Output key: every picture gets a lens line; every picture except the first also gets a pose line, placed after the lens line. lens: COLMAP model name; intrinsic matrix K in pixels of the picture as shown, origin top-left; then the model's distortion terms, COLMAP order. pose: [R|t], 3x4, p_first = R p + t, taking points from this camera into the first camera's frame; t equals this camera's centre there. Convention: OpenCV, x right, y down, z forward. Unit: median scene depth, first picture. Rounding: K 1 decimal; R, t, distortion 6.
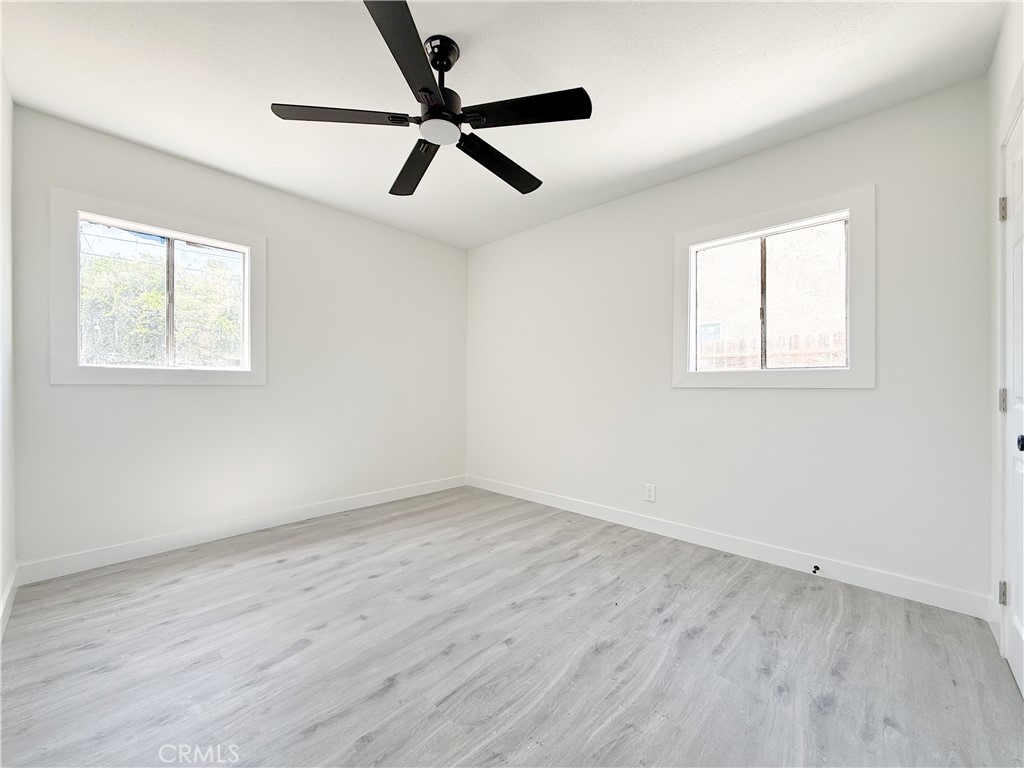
lens RADIAL K [[408.3, 0, 510.3], [0, 408.3, 384.0], [0, 0, 1]] dist [-0.000260, 0.000419]
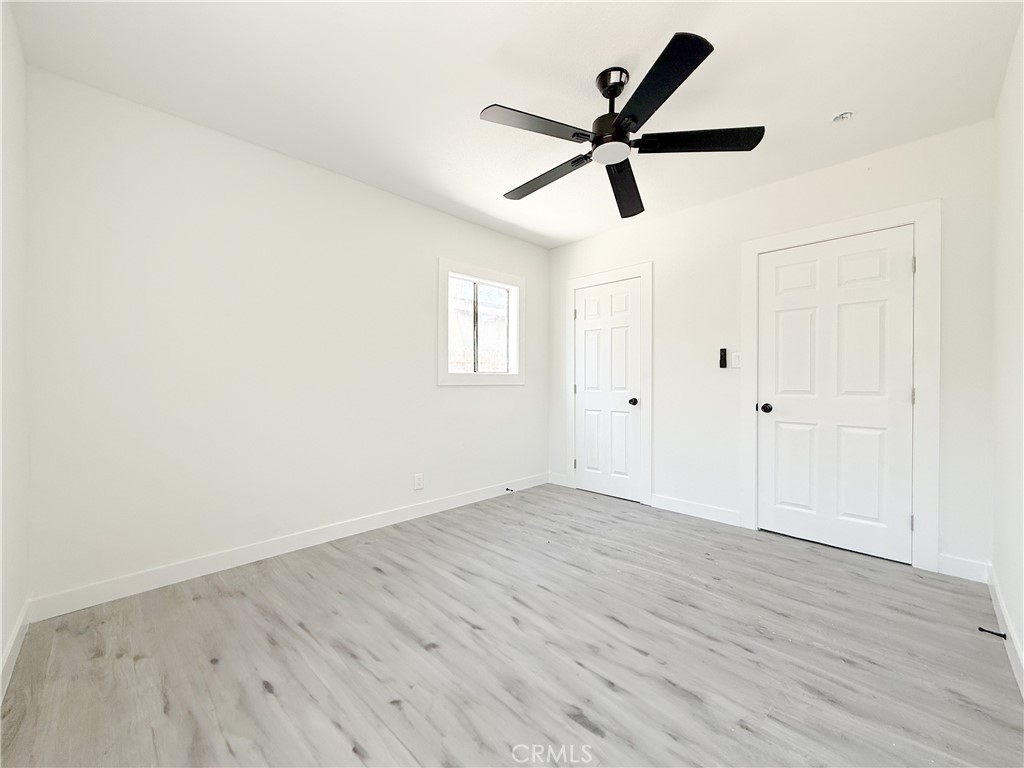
lens RADIAL K [[408.3, 0, 510.3], [0, 408.3, 384.0], [0, 0, 1]] dist [-0.000260, 0.000419]
pose [[0.030331, -0.007720, 0.999510, -0.995608], [-0.002874, 0.999965, 0.007811, -0.006495], [-0.999536, -0.003109, 0.030307, 0.966479]]
